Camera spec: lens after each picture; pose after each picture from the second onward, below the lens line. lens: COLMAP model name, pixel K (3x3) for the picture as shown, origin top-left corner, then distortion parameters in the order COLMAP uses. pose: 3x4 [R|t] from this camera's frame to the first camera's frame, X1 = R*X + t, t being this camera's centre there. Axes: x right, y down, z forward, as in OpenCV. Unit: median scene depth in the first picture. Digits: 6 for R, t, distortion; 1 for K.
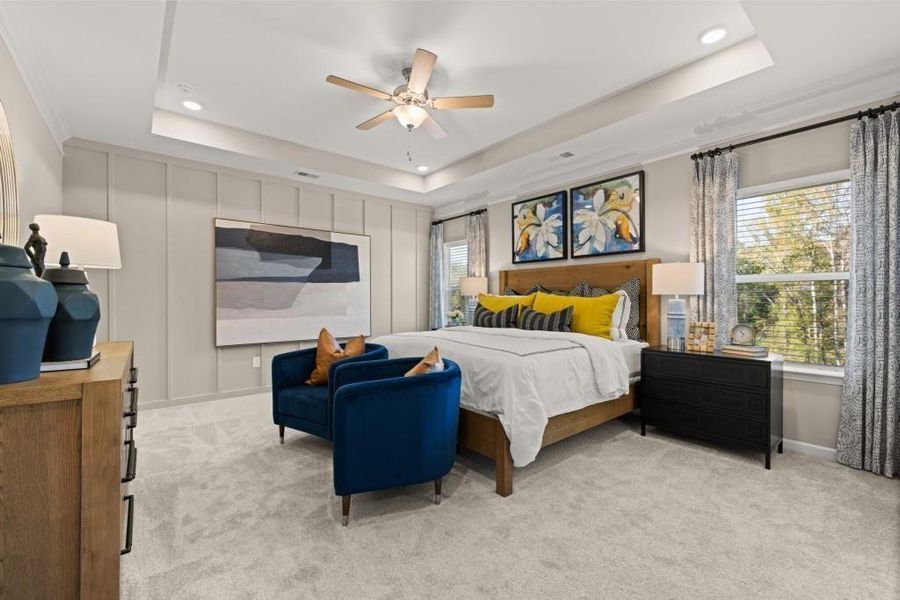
lens RADIAL K [[376.4, 0, 446.8], [0, 376.4, 301.4], [0, 0, 1]] dist [0.000013, 0.000253]
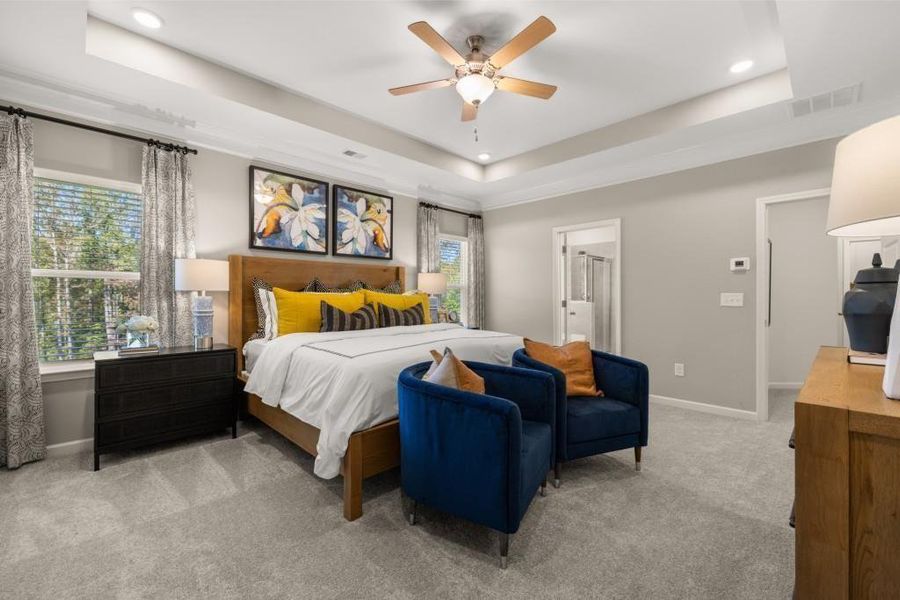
lens RADIAL K [[366.3, 0, 448.3], [0, 366.3, 296.9], [0, 0, 1]] dist [-0.003639, -0.000086]
pose [[-0.076968, -0.001448, 0.997032, -0.676195], [0.006056, 0.999980, 0.001920, -0.005326], [-0.997015, 0.006186, -0.076958, 0.814371]]
